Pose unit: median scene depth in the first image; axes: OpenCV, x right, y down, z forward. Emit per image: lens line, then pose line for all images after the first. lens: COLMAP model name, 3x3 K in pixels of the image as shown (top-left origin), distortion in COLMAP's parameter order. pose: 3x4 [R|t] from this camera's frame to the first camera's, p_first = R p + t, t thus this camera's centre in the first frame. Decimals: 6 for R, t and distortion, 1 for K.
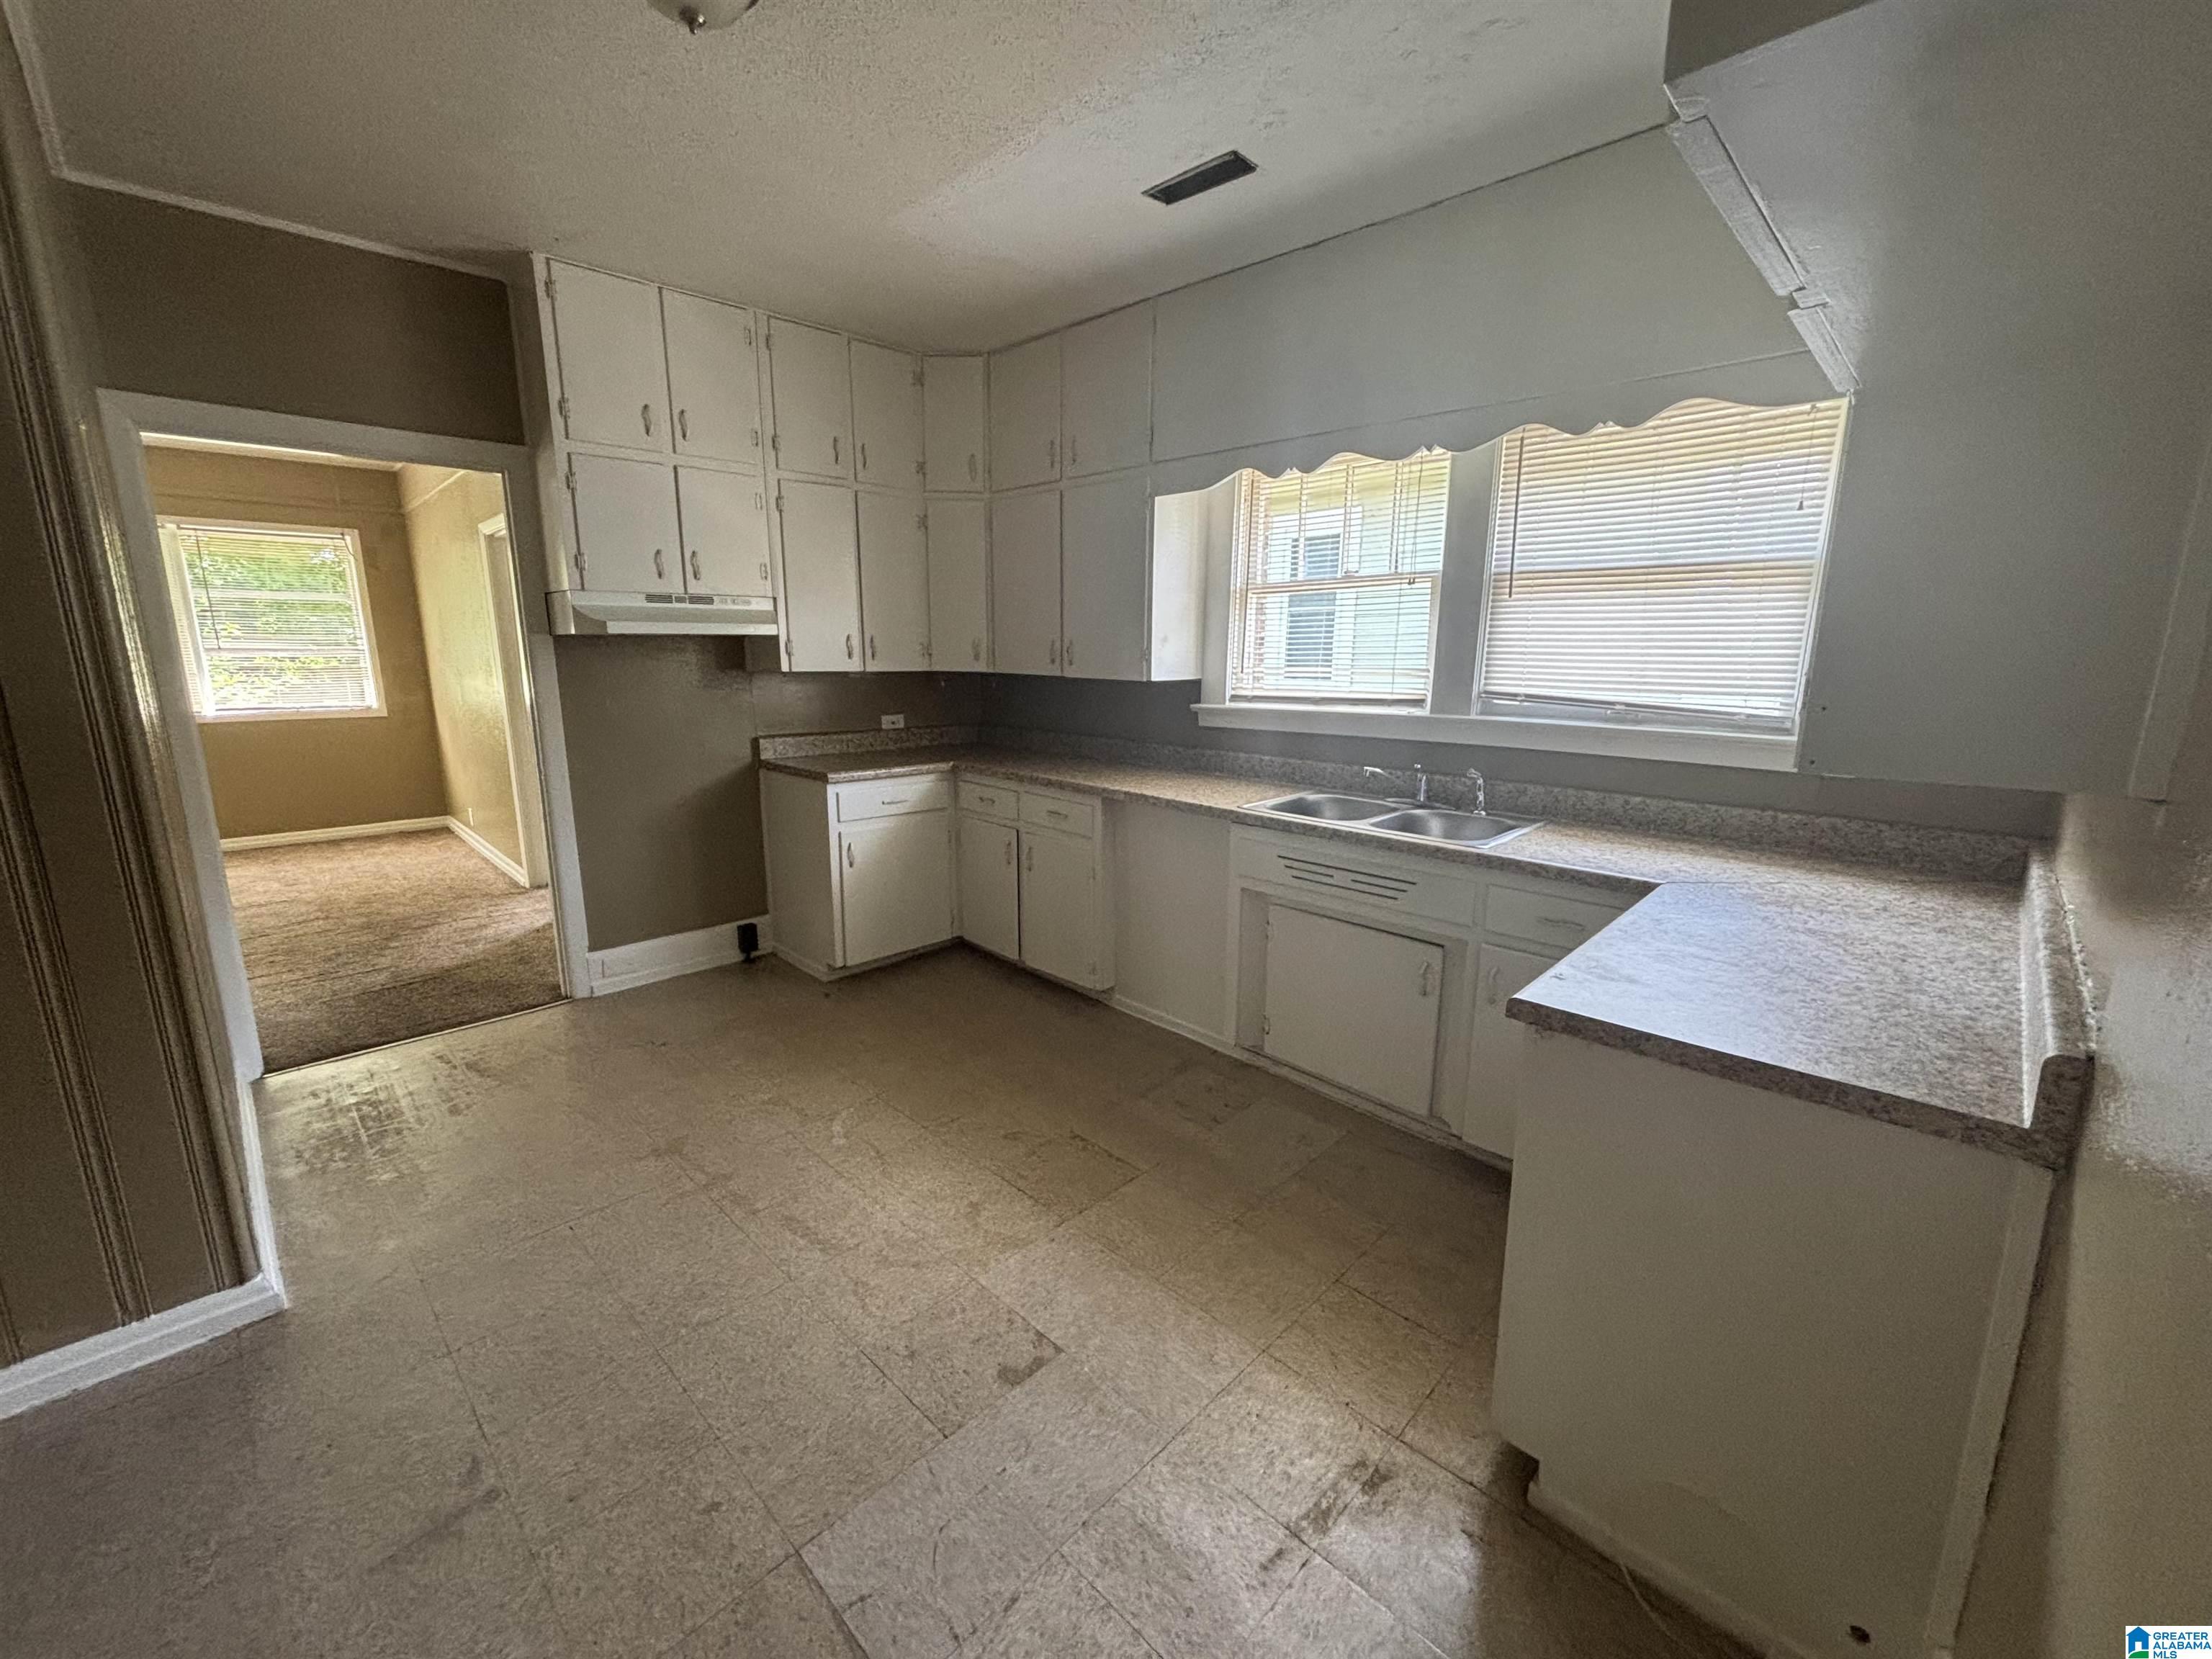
lens RADIAL K [[893.1, 0, 1106.0], [0, 893.1, 829.5], [0, 0, 1]] dist [-0.000774, -0.000159]
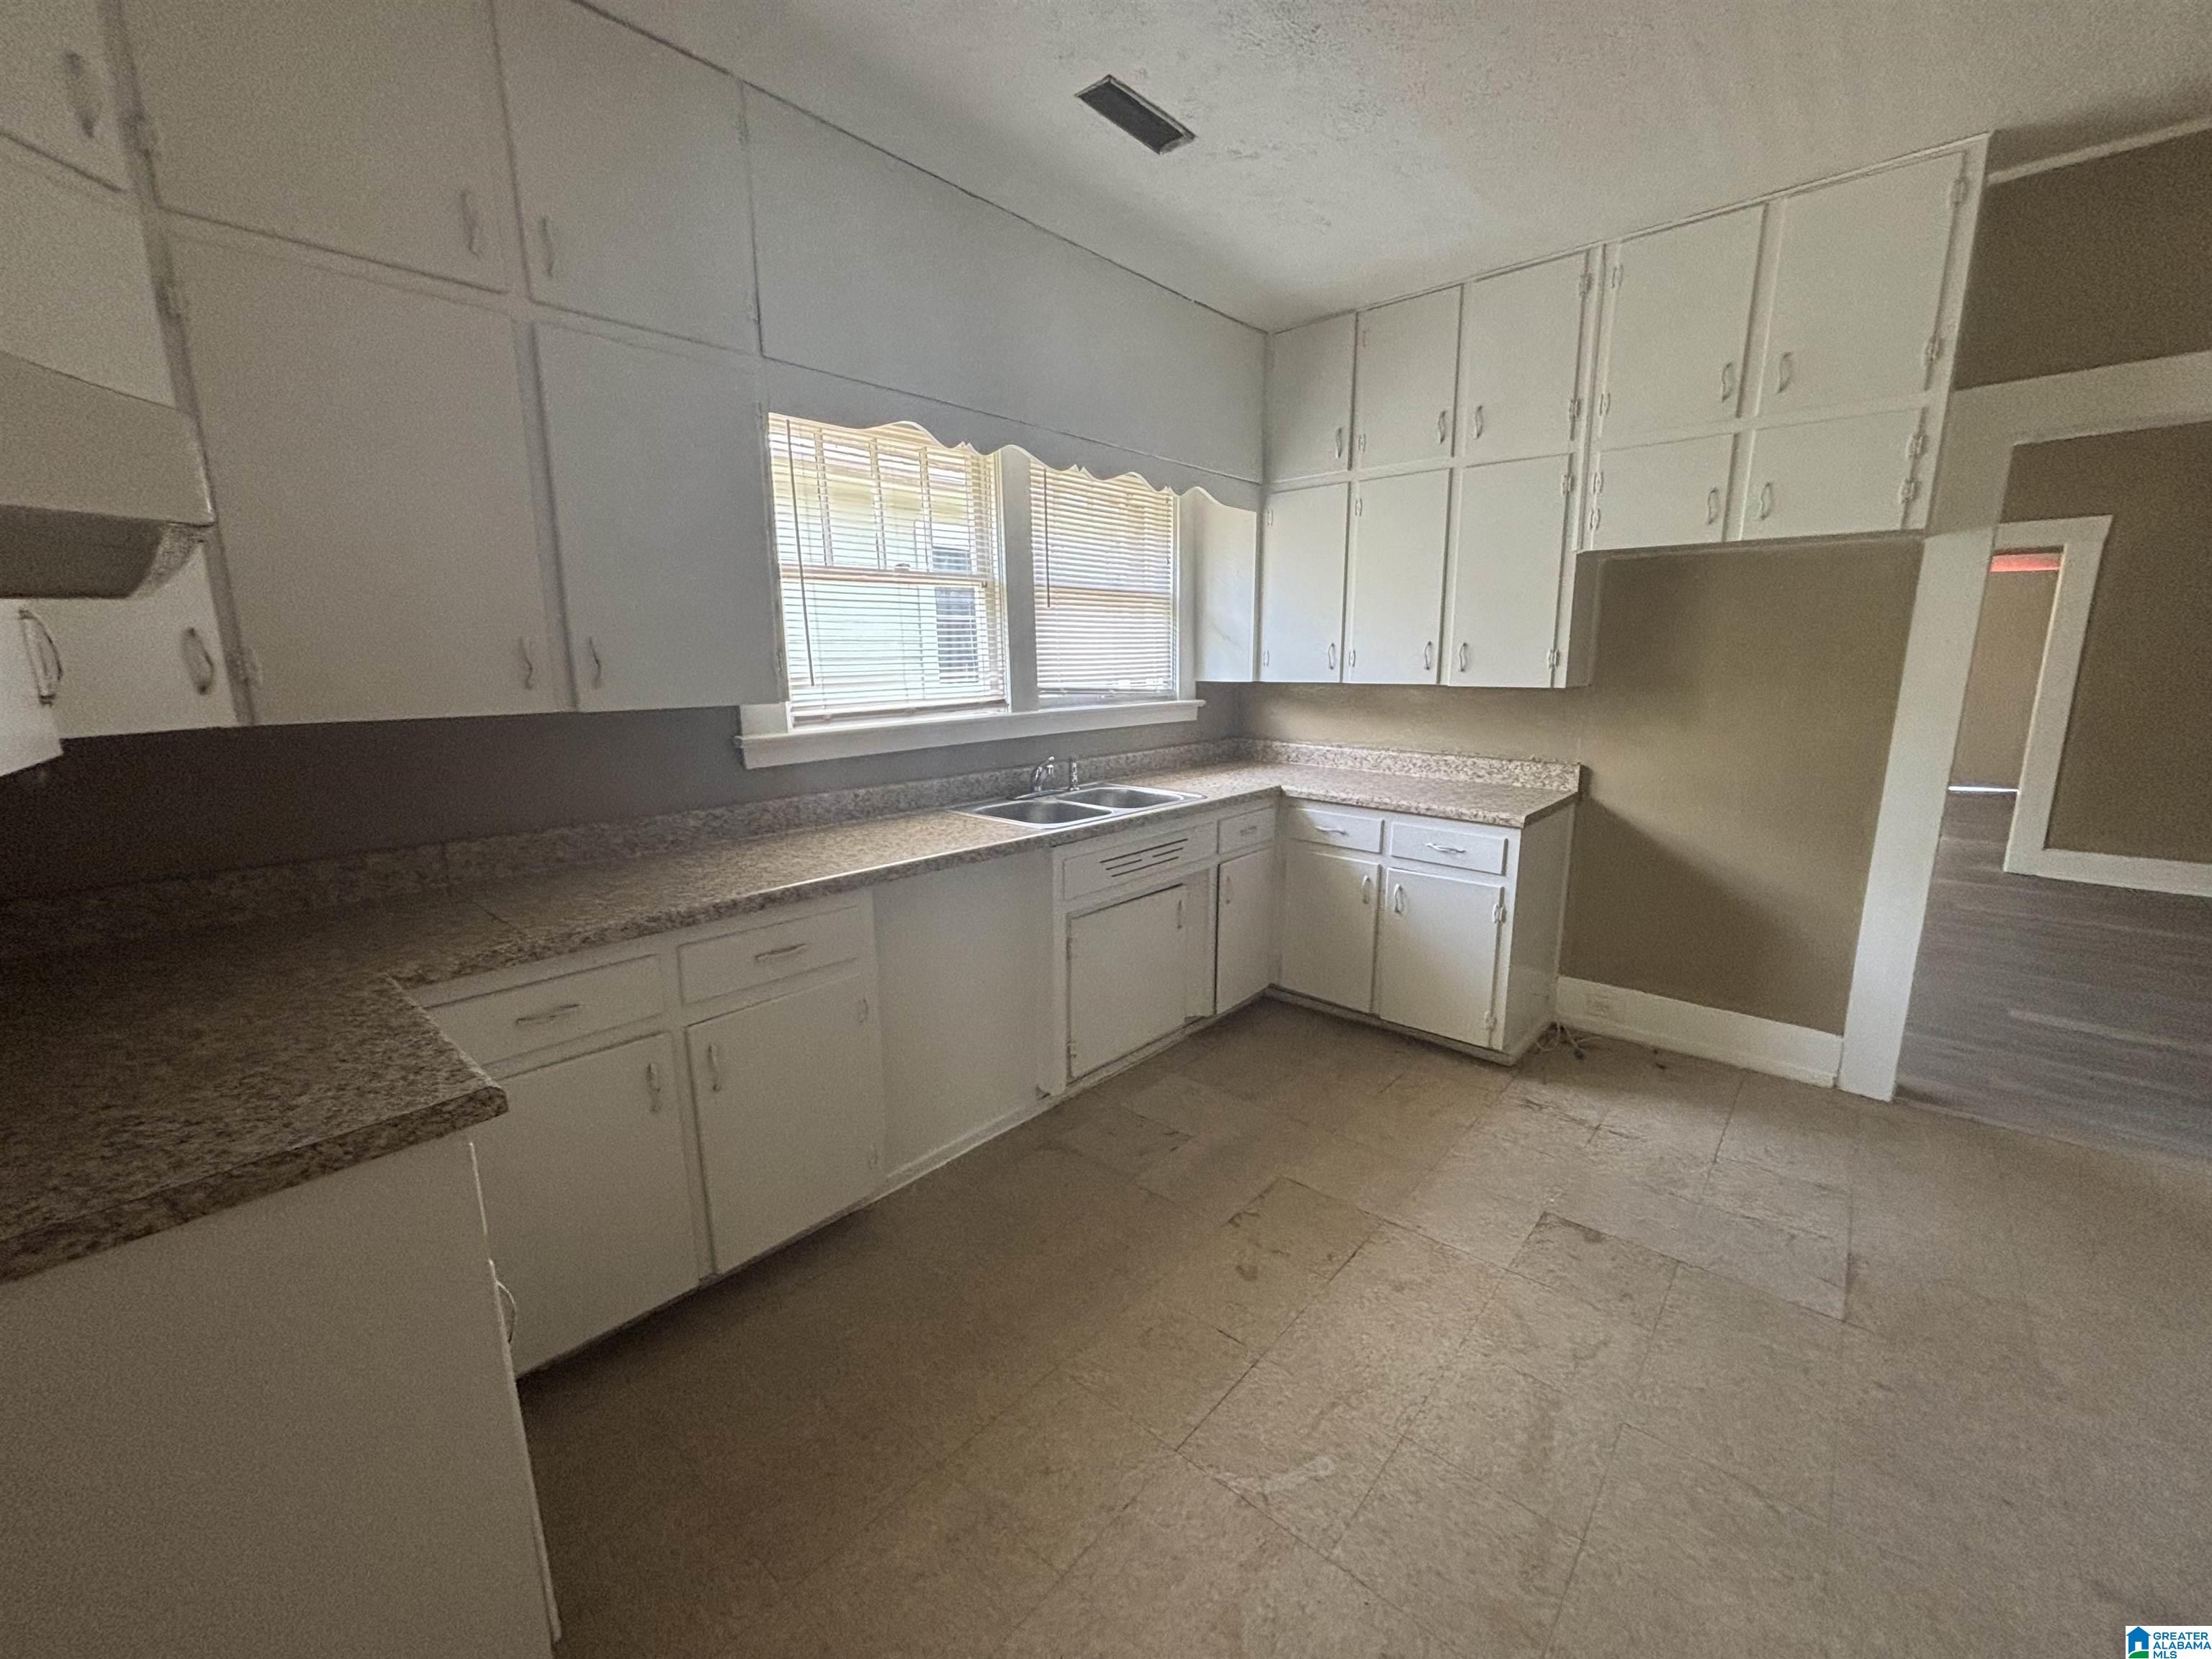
lens RADIAL K [[880.2, 0, 1102.2], [0, 880.2, 831.5], [0, 0, 1]] dist [-0.002791, -0.000440]
pose [[-0.049499, -0.193857, 0.979780, -0.731264], [0.214859, 0.955948, 0.199997, -0.190650], [-0.975390, 0.220414, -0.005667, 0.986932]]
